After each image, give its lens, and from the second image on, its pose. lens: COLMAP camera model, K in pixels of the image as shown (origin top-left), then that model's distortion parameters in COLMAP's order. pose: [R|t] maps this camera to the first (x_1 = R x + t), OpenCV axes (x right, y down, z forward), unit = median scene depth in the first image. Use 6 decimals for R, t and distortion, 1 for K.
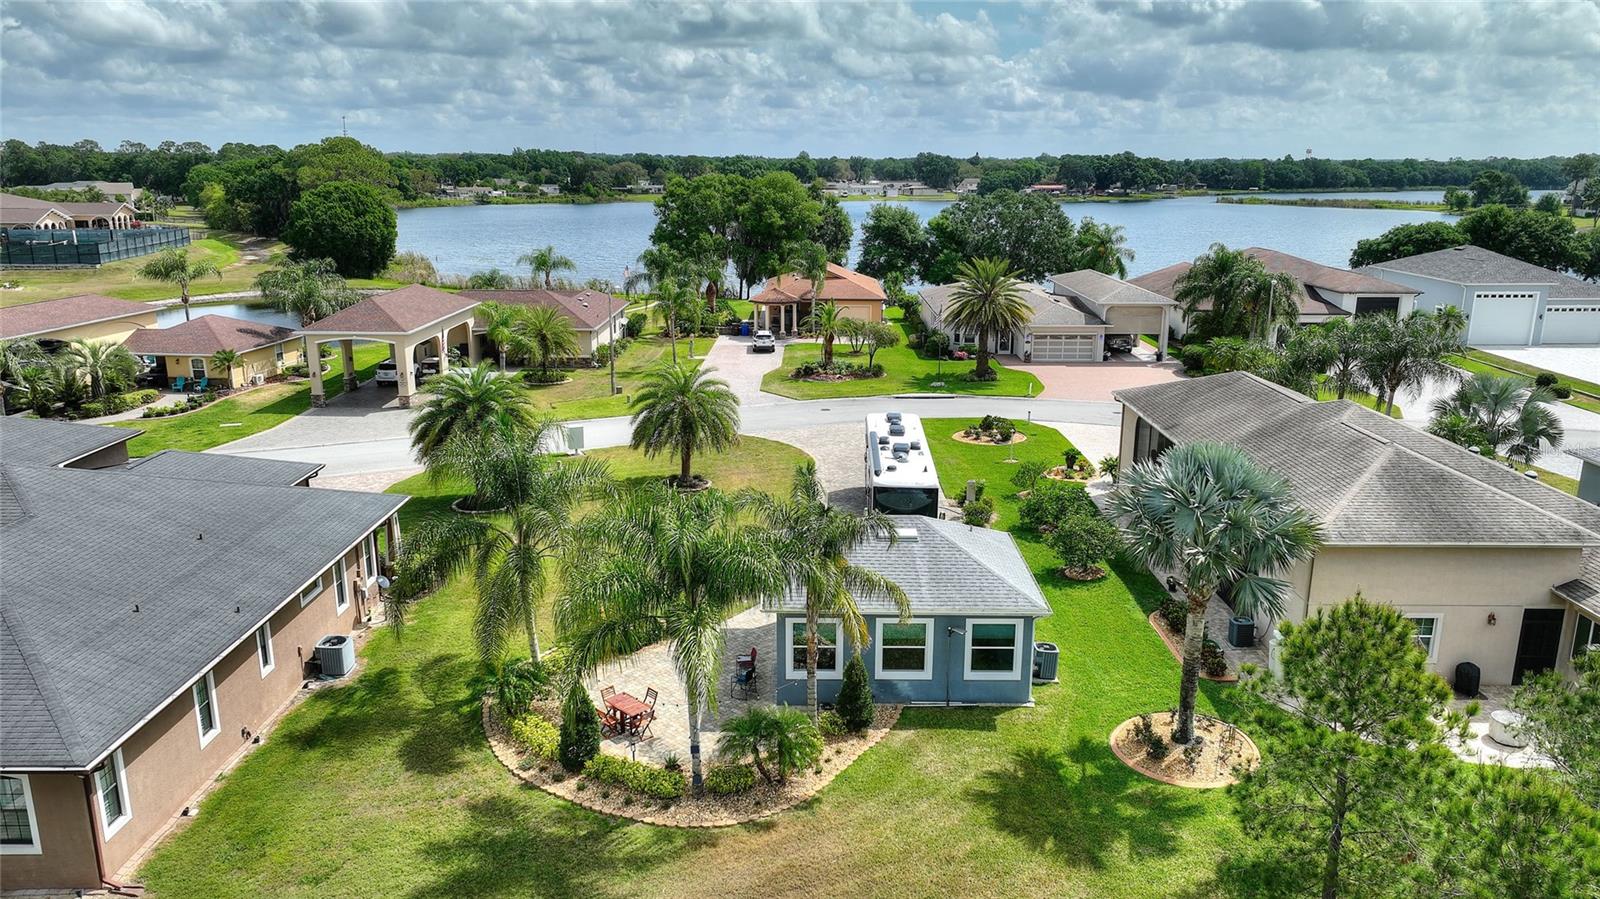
lens RADIAL K [[1122.7, 0, 800.0], [0, 1122.7, 449.5], [0, 0, 1]] dist [0.000244, 0.013148]
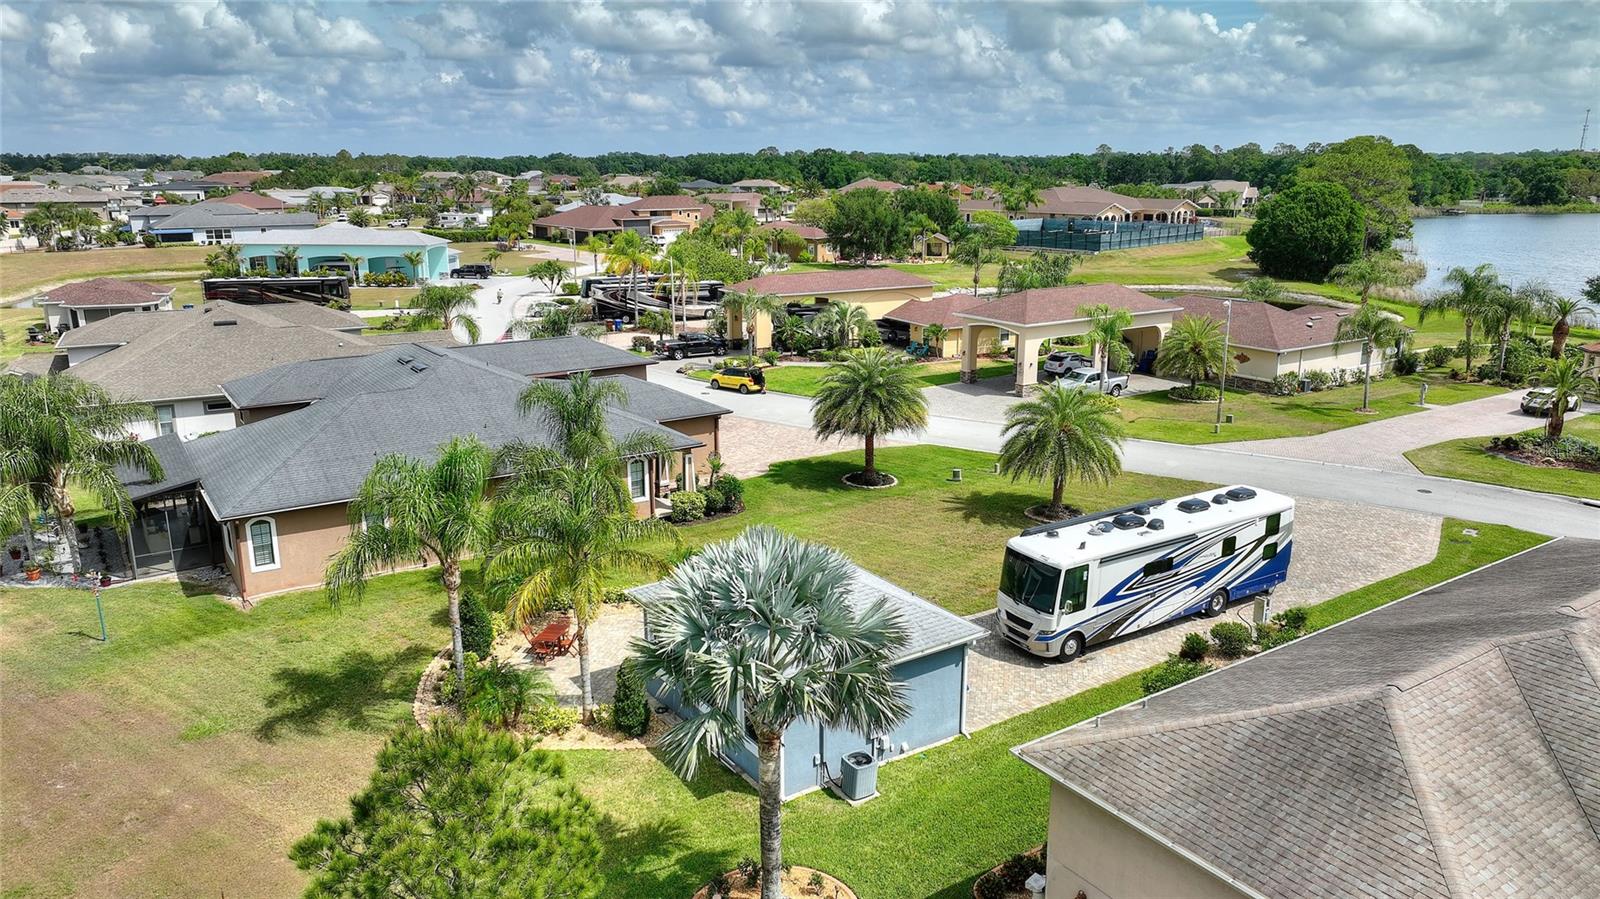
lens RADIAL K [[1111.8, 0, 800.0], [0, 1111.8, 449.5], [0, 0, 1]] dist [0.003178, 0.005542]
pose [[0.558706, 0.203873, -0.803918, 0.266184], [-0.202125, 0.973560, 0.106422, -0.039995], [0.804359, 0.103033, 0.585141, 0.158101]]
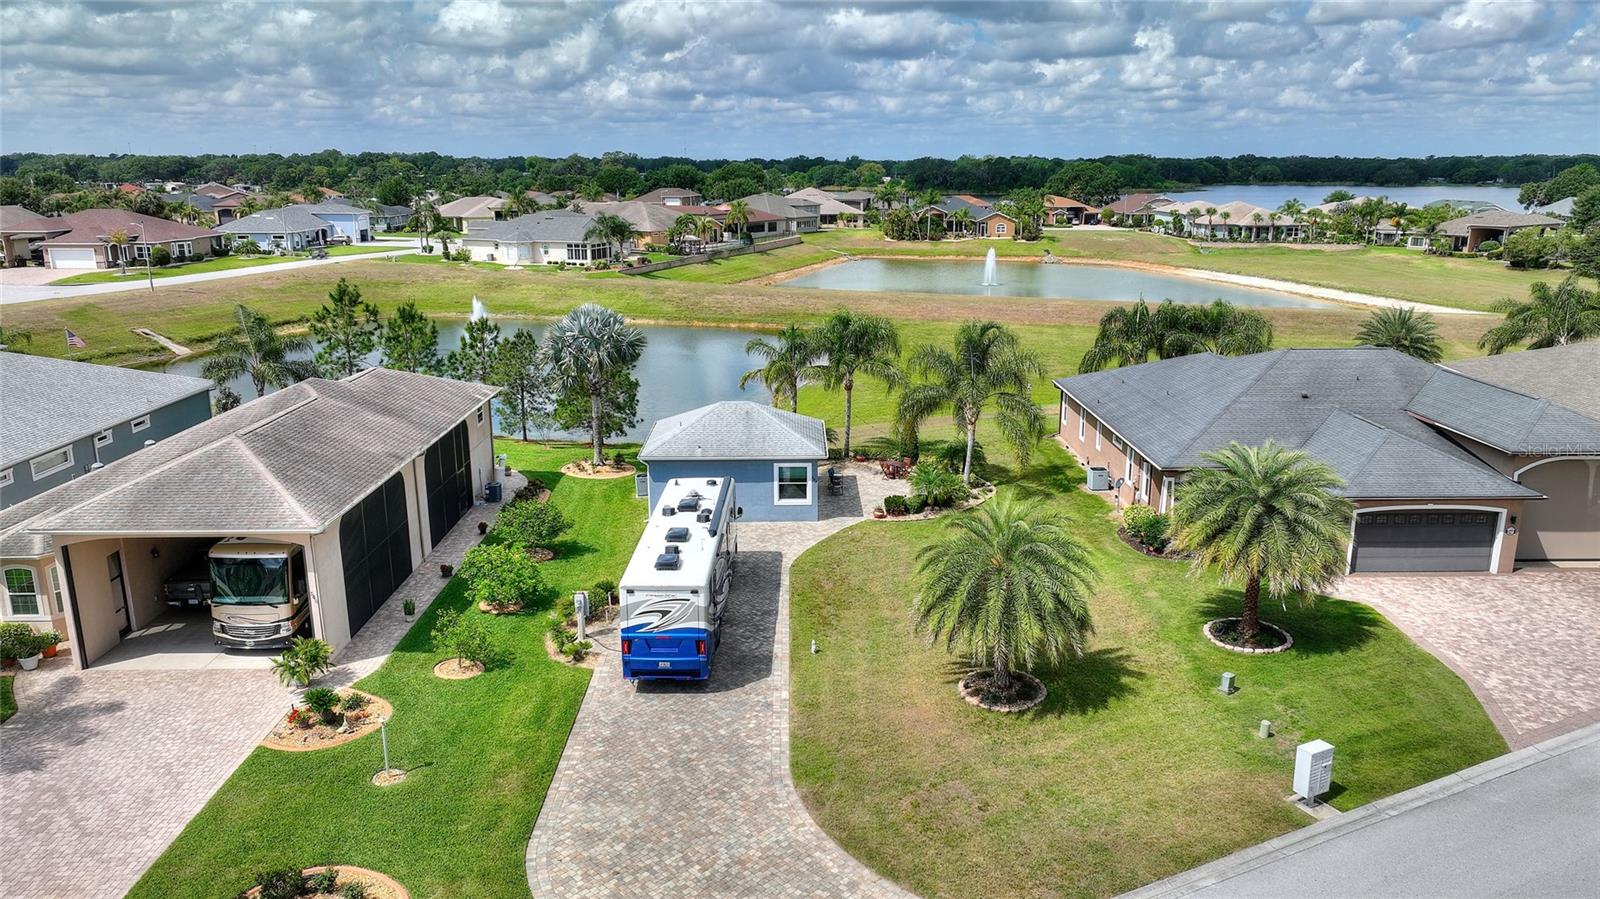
lens RADIAL K [[1116.8, 0, 800.0], [0, 1116.8, 449.5], [0, 0, 1]] dist [-0.002785, 0.018021]
pose [[-0.999803, 0.006040, -0.018915, 0.010064], [-0.003869, 0.875086, 0.483953, -0.202406], [0.019476, 0.483931, -0.874890, 0.782987]]
